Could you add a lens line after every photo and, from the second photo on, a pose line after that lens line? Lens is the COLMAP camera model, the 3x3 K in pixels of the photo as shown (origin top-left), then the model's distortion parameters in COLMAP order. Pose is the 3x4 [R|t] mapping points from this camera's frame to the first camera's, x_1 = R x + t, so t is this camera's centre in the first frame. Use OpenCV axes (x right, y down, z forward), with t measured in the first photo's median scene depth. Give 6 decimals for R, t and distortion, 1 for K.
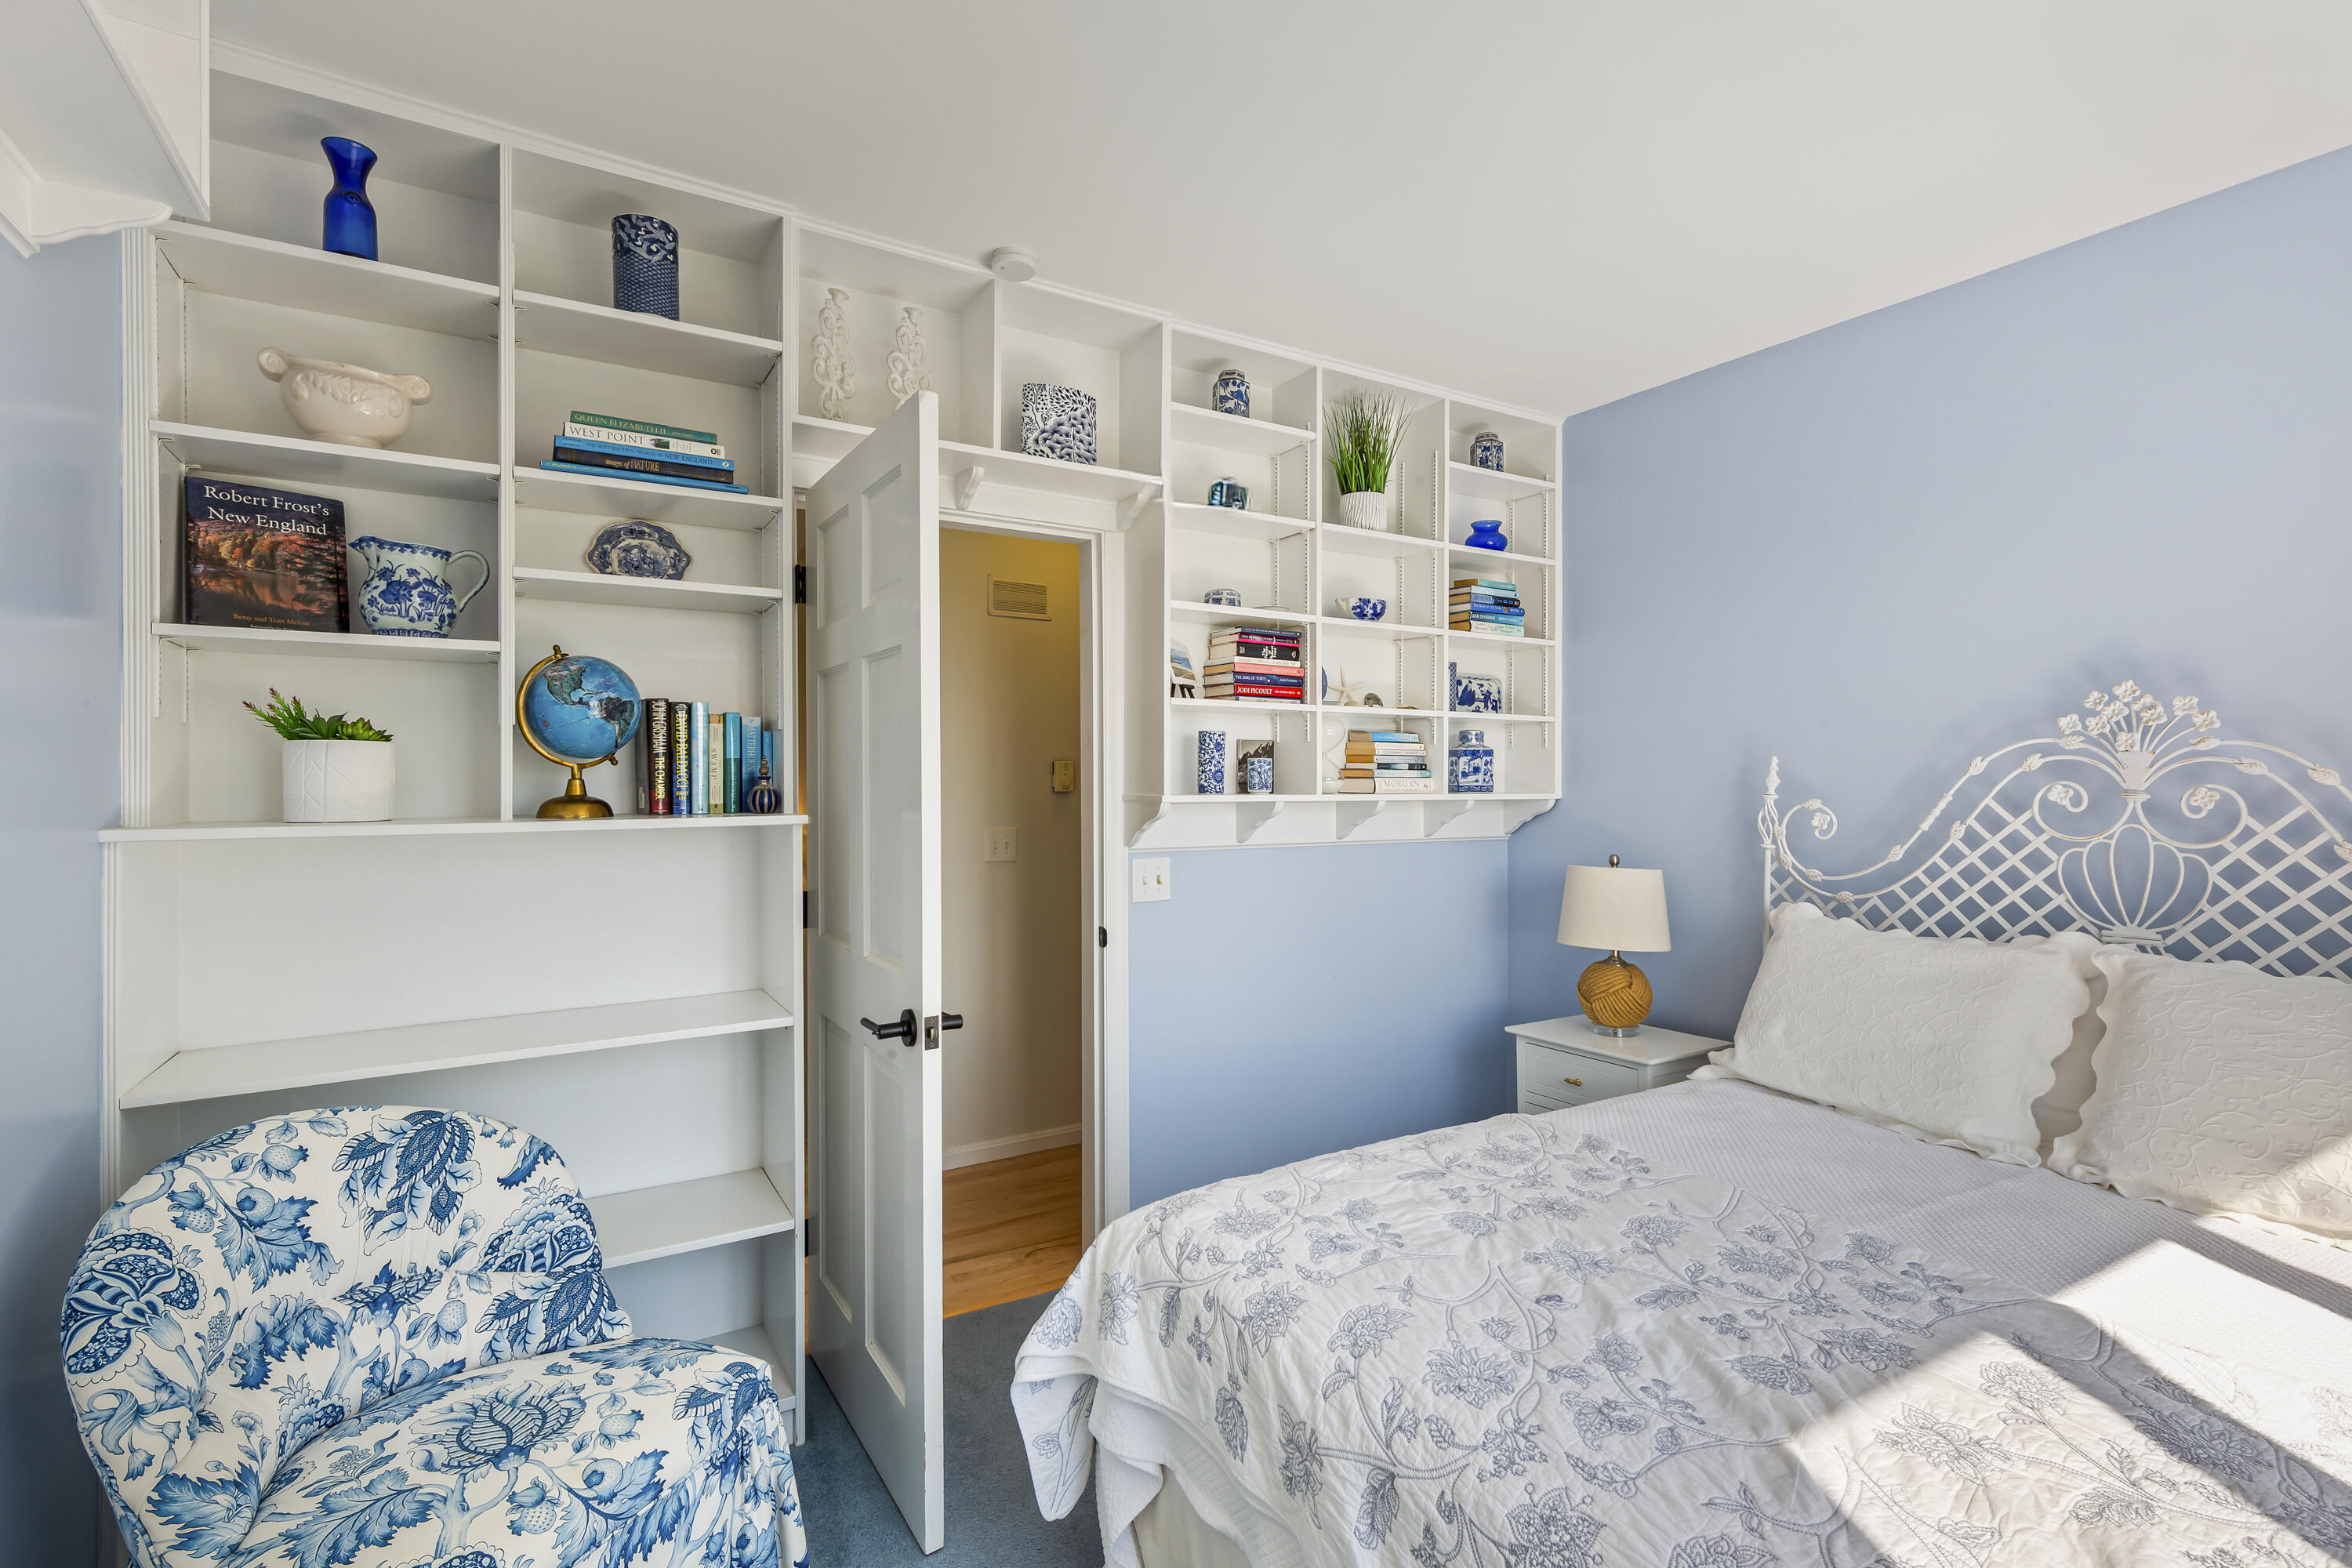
lens RADIAL K [[1074.3, 0, 1180.1], [0, 1074.3, 786.3], [0, 0, 1]] dist [0.010925, -0.000980]
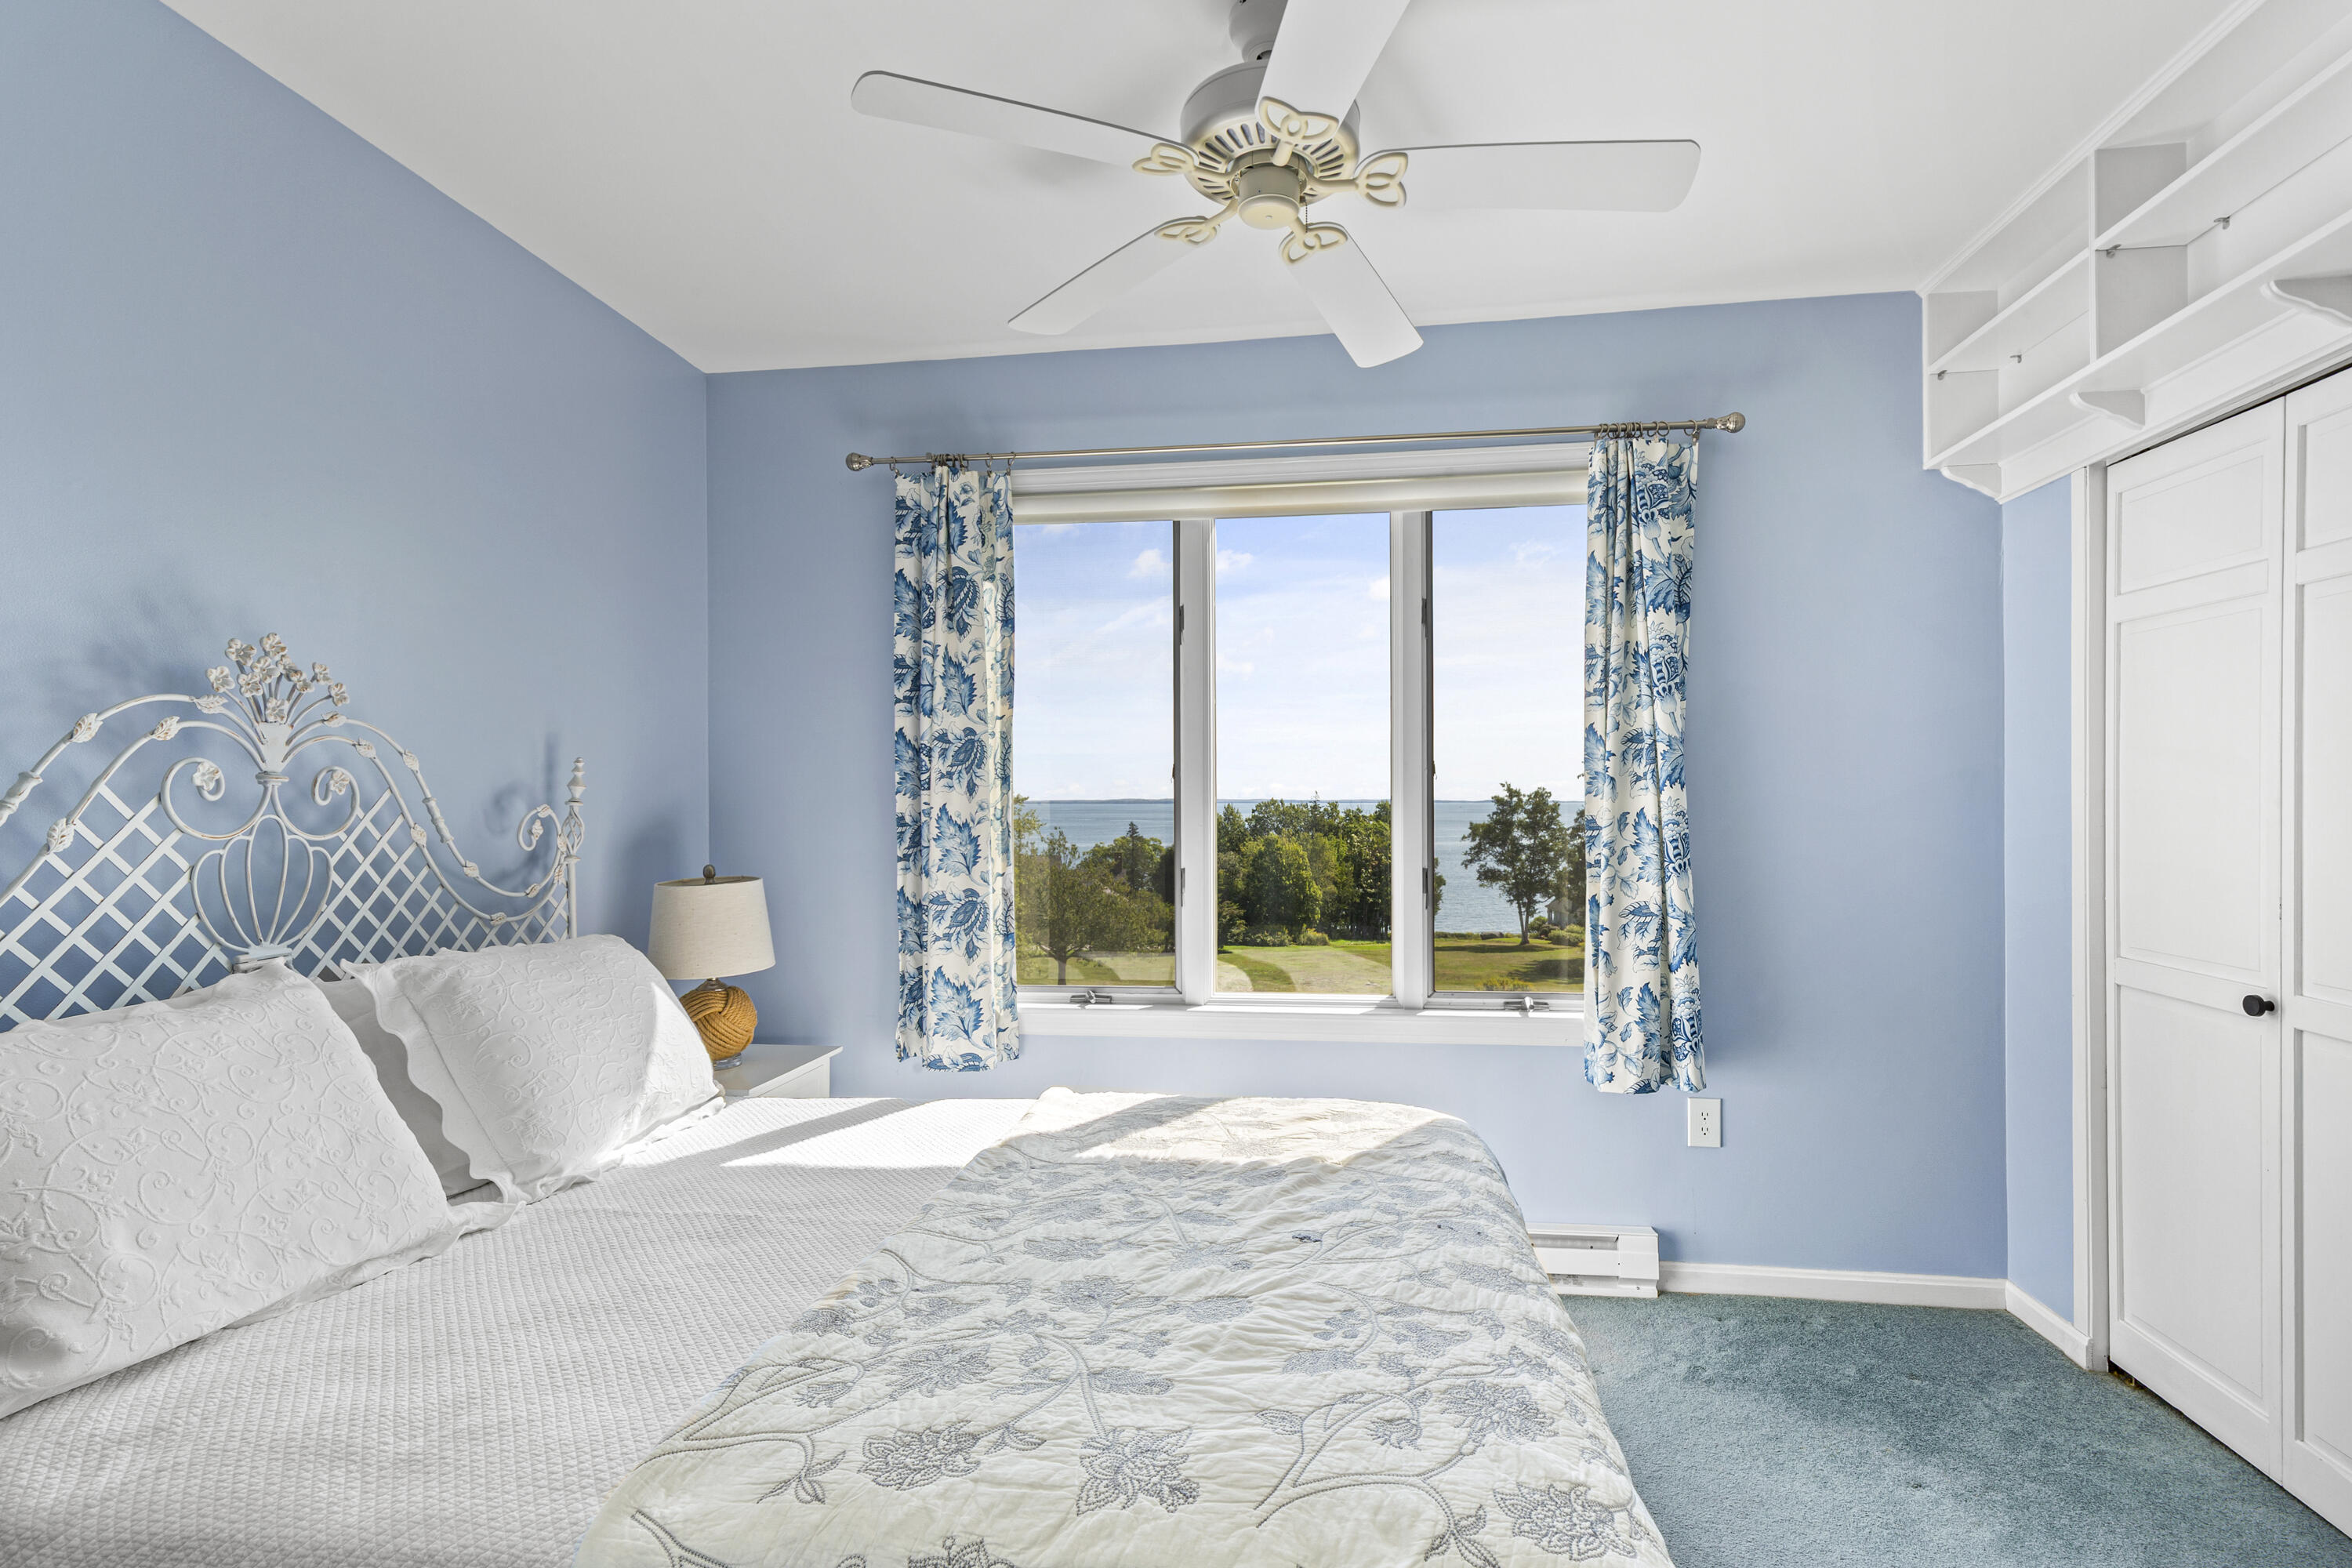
lens RADIAL K [[1112.2, 0, 1195.0], [0, 1112.2, 801.4], [0, 0, 1]] dist [0.031038, 0.000082]
pose [[-0.774440, 0.007369, 0.632605, -0.180954], [0.011053, 0.999937, 0.001884, 0.033304], [-0.632551, 0.008451, -0.774472, 1.304044]]
